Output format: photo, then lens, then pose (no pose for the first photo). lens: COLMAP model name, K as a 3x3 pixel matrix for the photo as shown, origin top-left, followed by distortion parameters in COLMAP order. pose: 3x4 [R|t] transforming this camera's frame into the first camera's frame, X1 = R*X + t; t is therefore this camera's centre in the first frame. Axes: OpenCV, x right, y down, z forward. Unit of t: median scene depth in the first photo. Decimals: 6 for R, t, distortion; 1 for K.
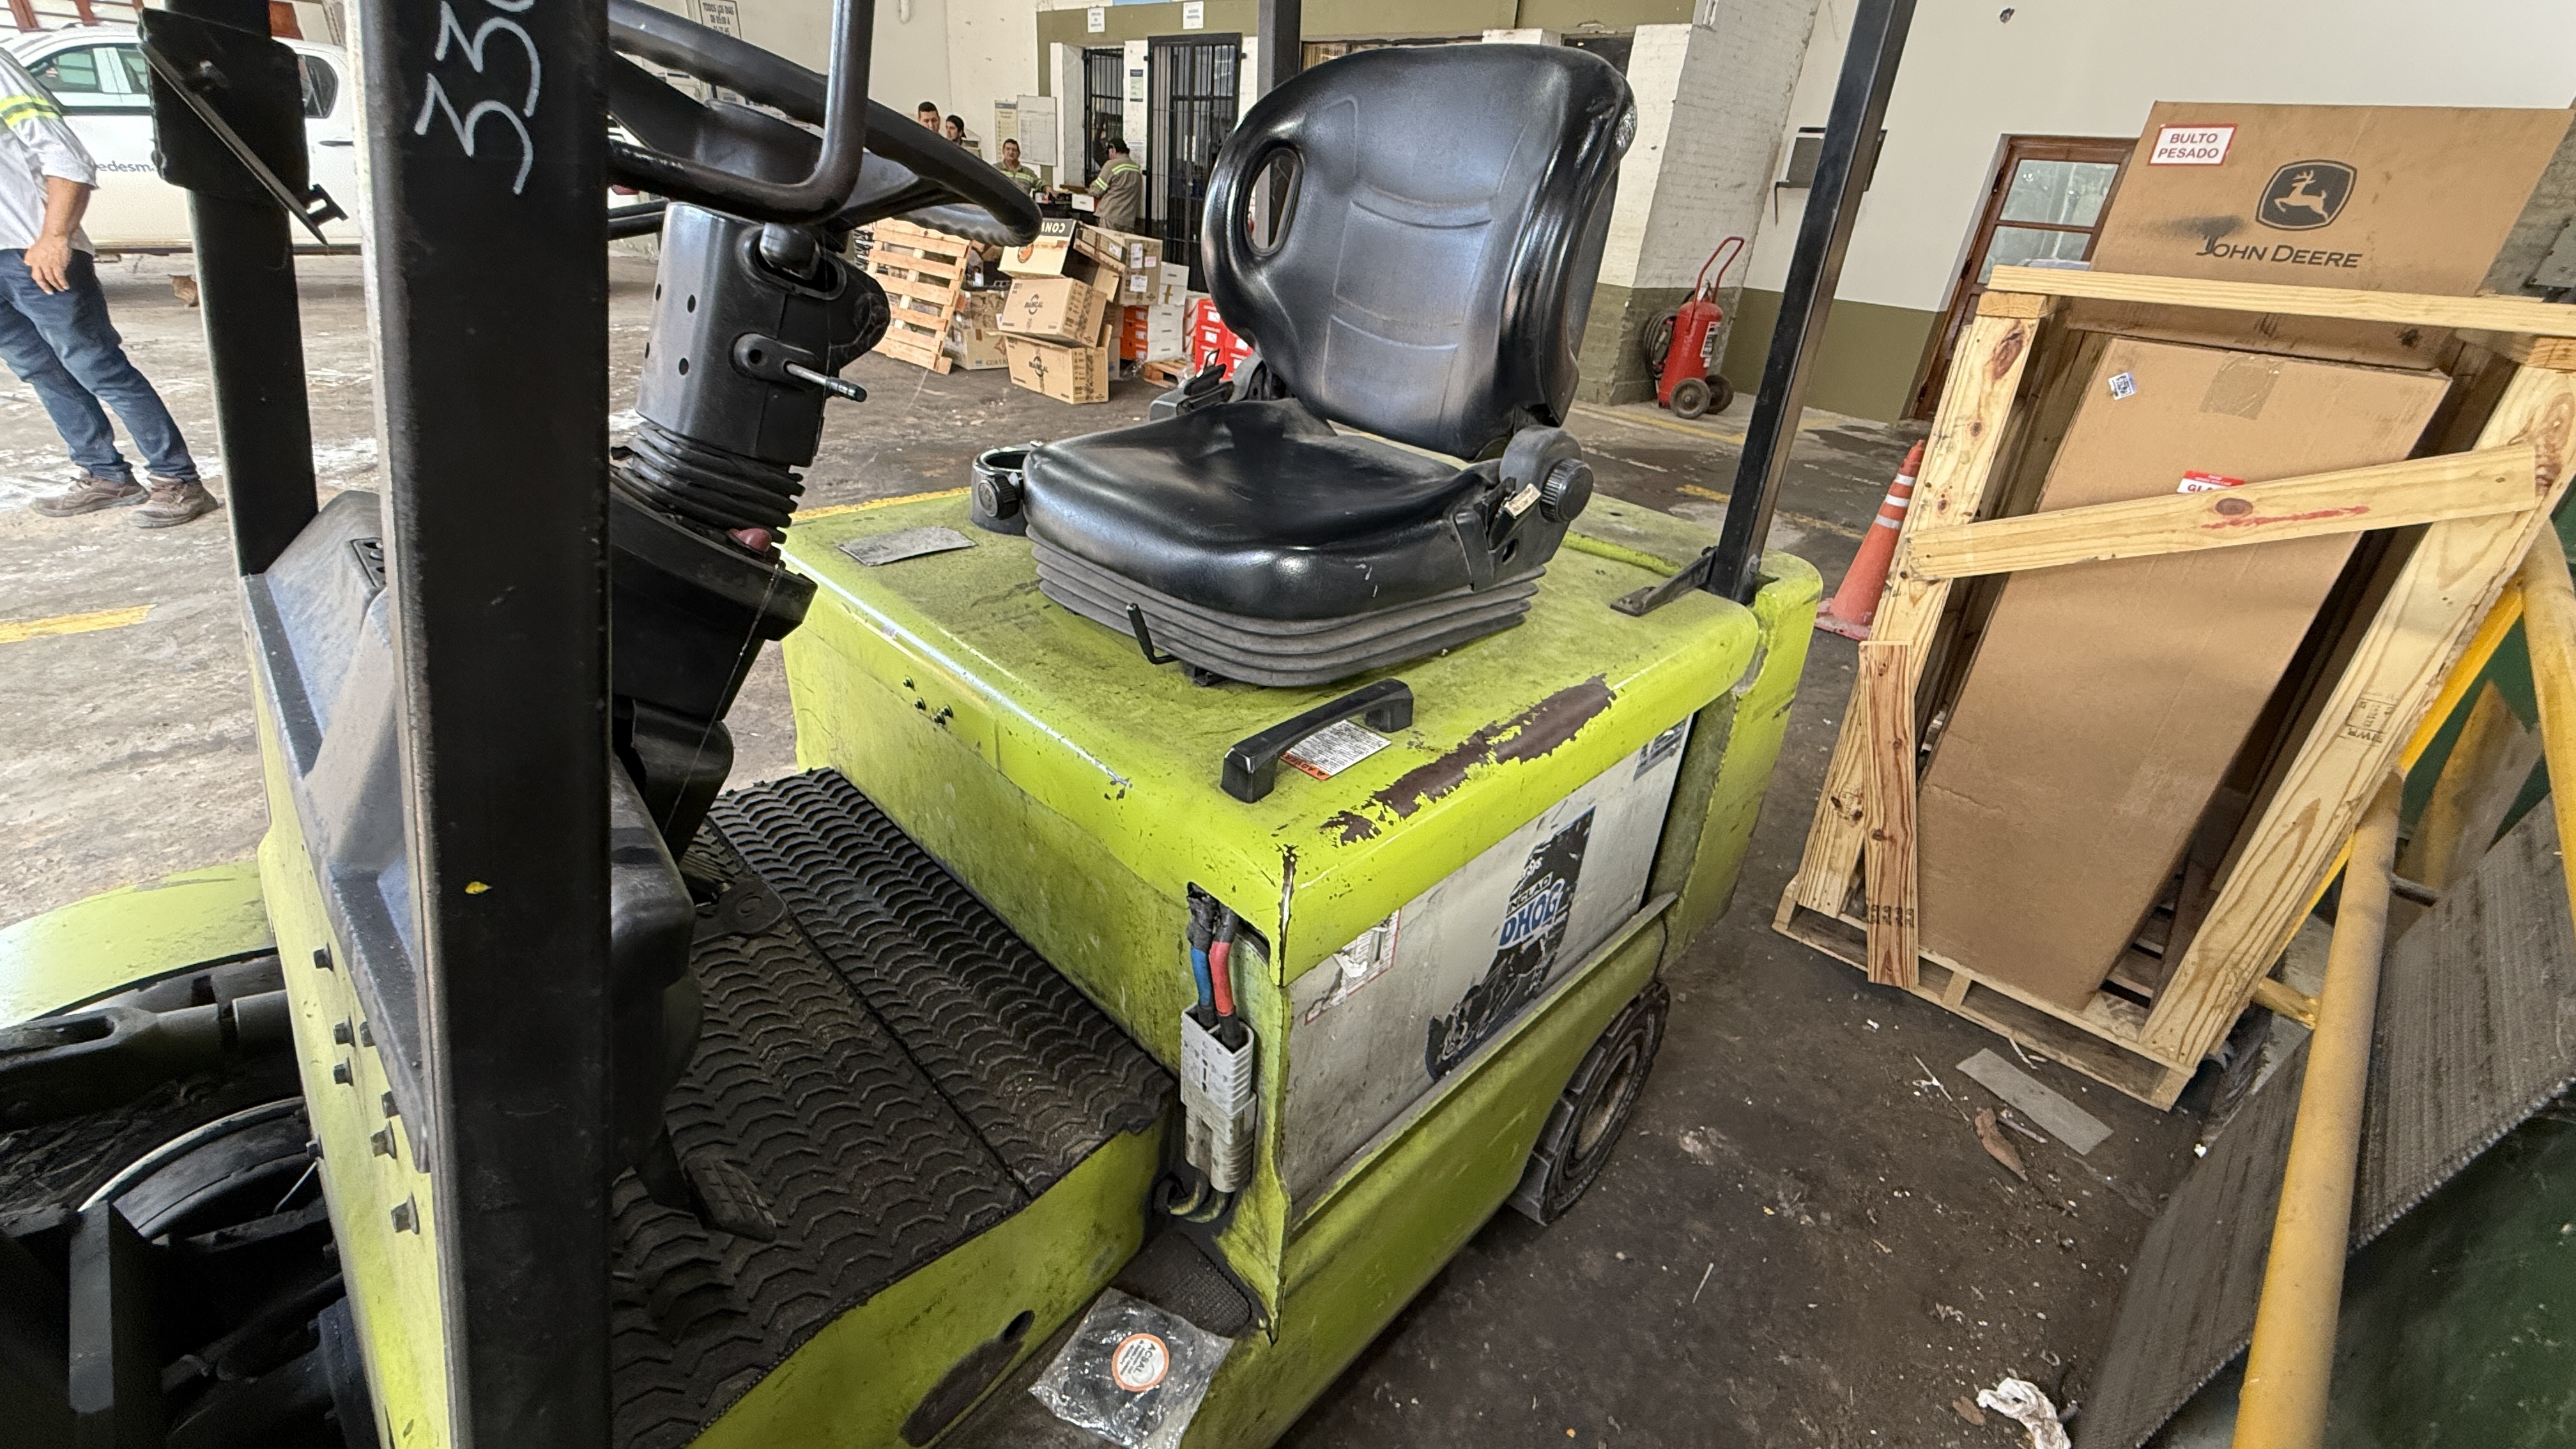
lens RADIAL K [[1027.0, 0, 1280.3], [0, 1027.0, 721.6], [0, 0, 1]] dist [0.001602, -0.000075]
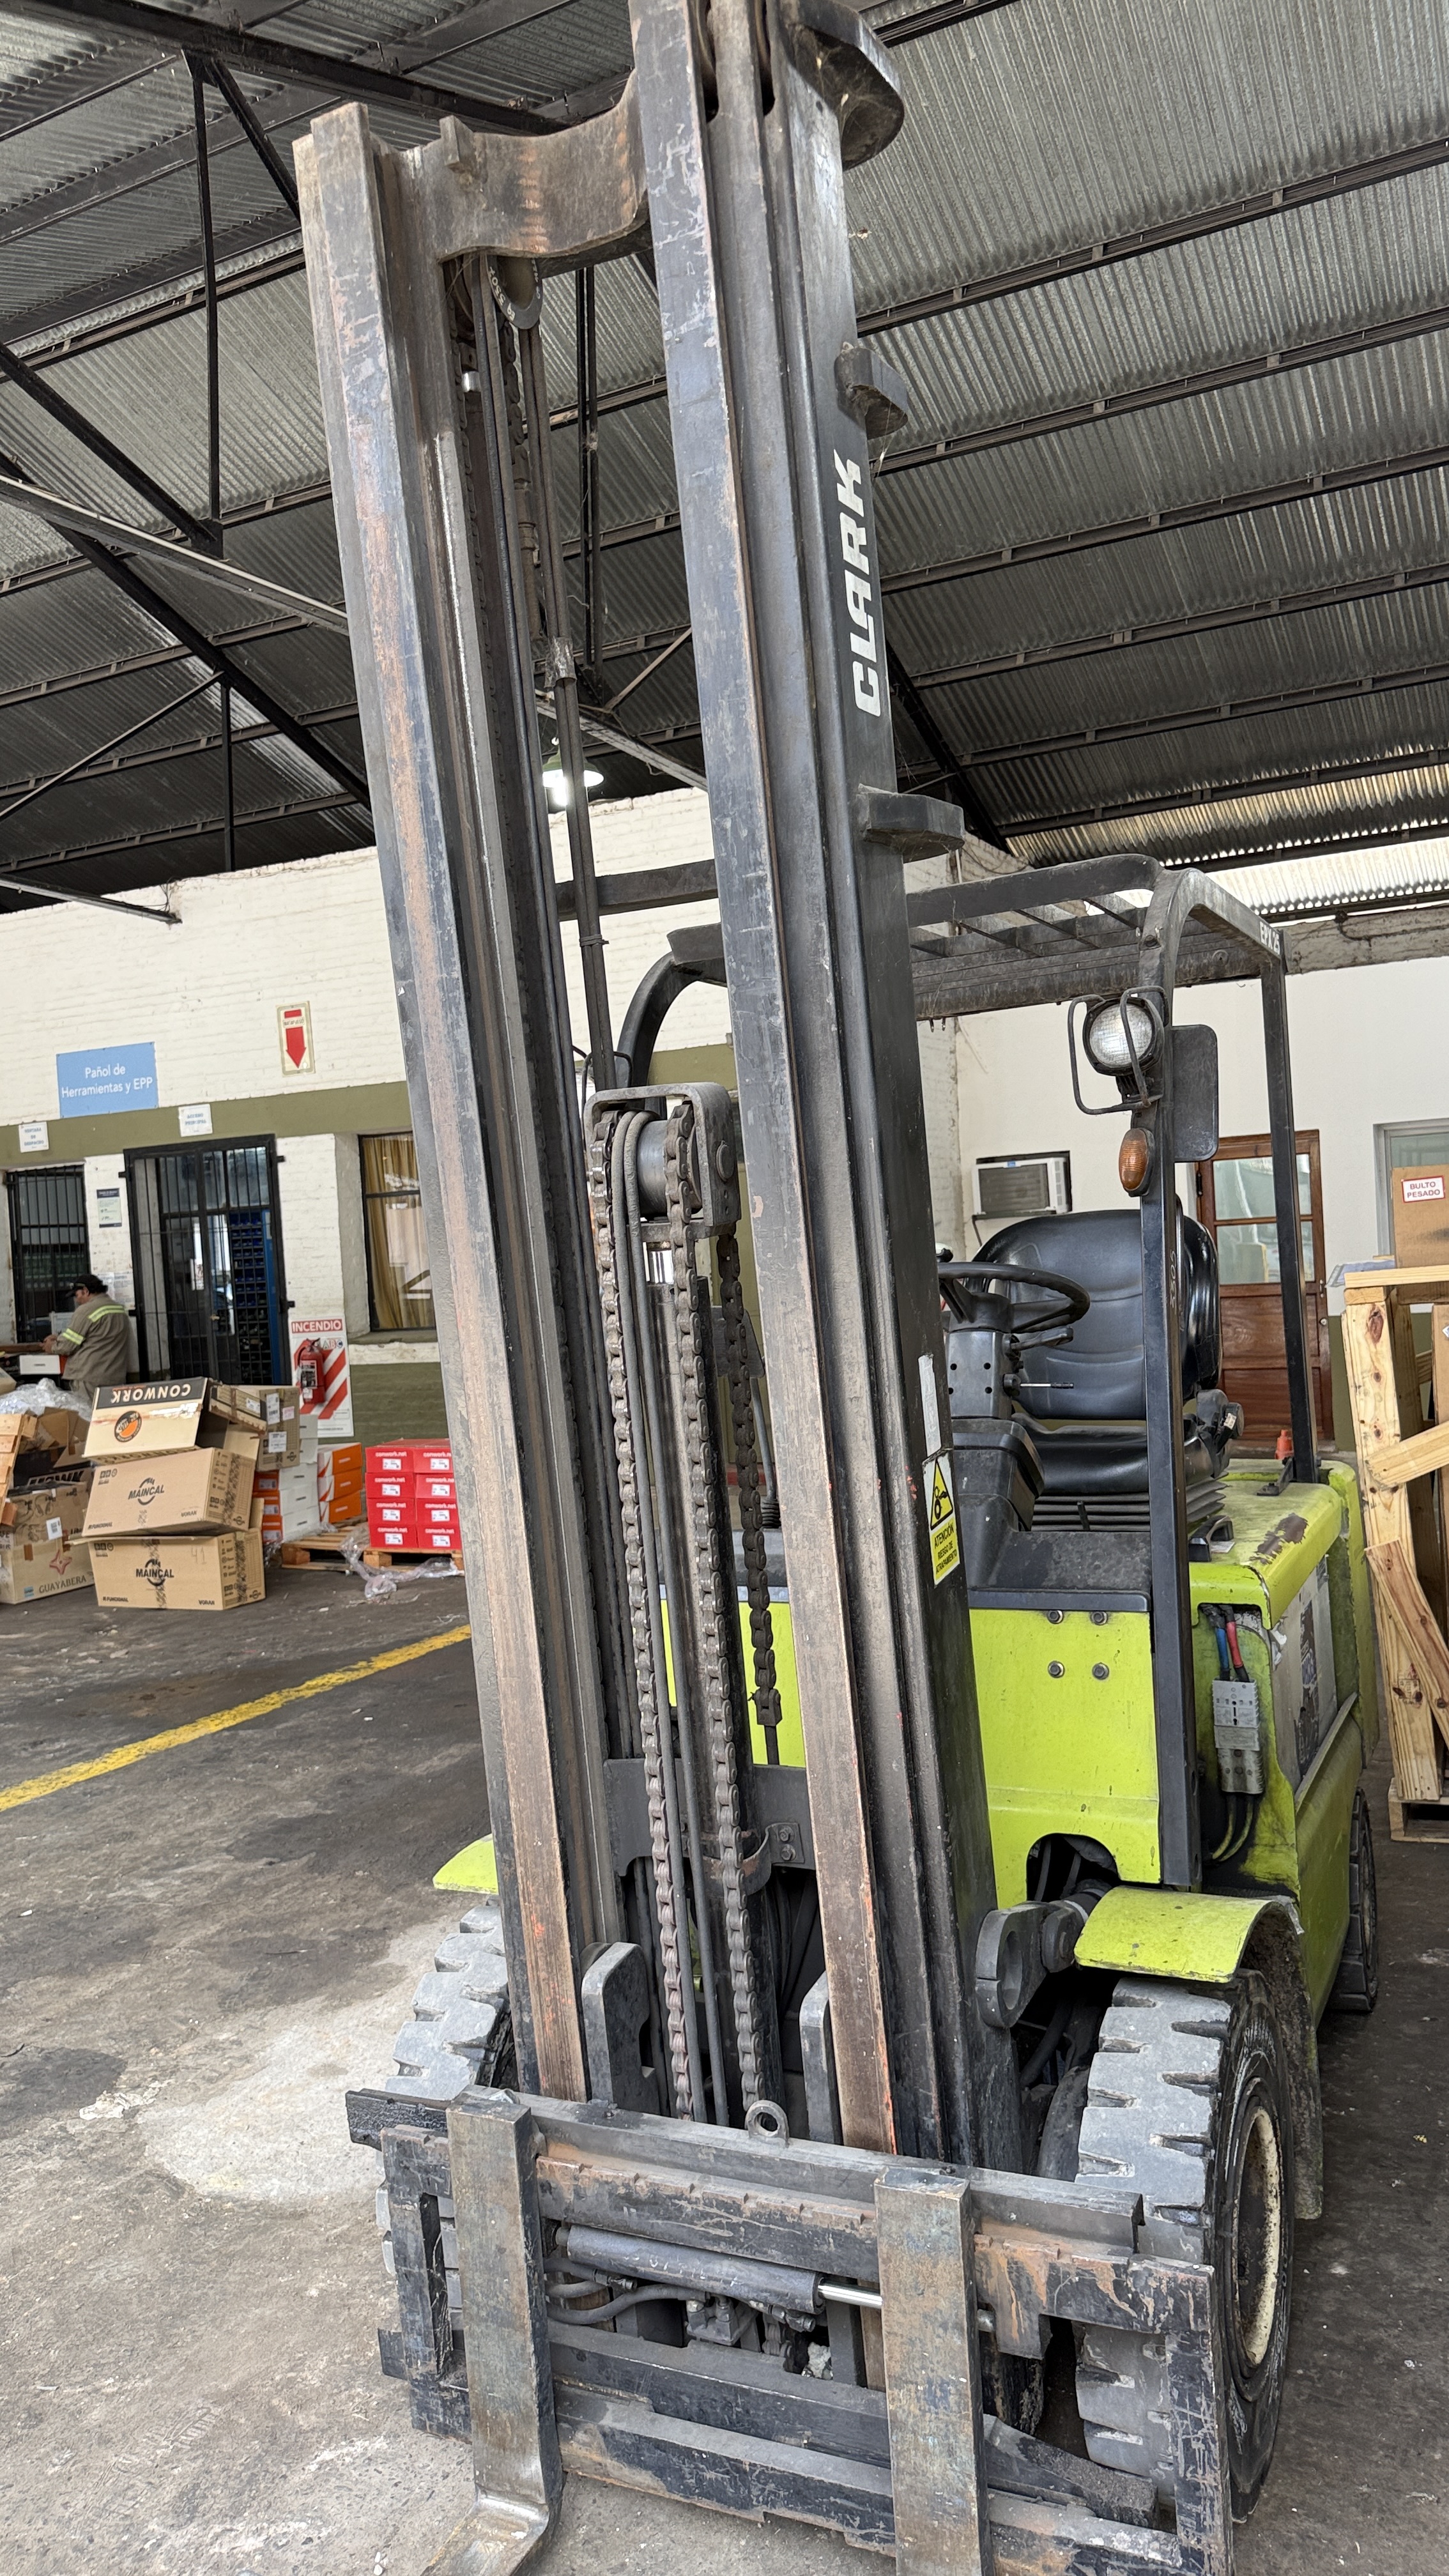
lens RADIAL K [[1825.2, 0, 725.0], [0, 1825.2, 1286.0], [0, 0, 1]] dist [0.010655, -0.023893]
pose [[0.936308, -0.137711, 0.323053, -0.248678], [0.268573, 0.873492, -0.406055, 0.099876], [-0.226266, 0.466956, 0.854843, -0.259665]]
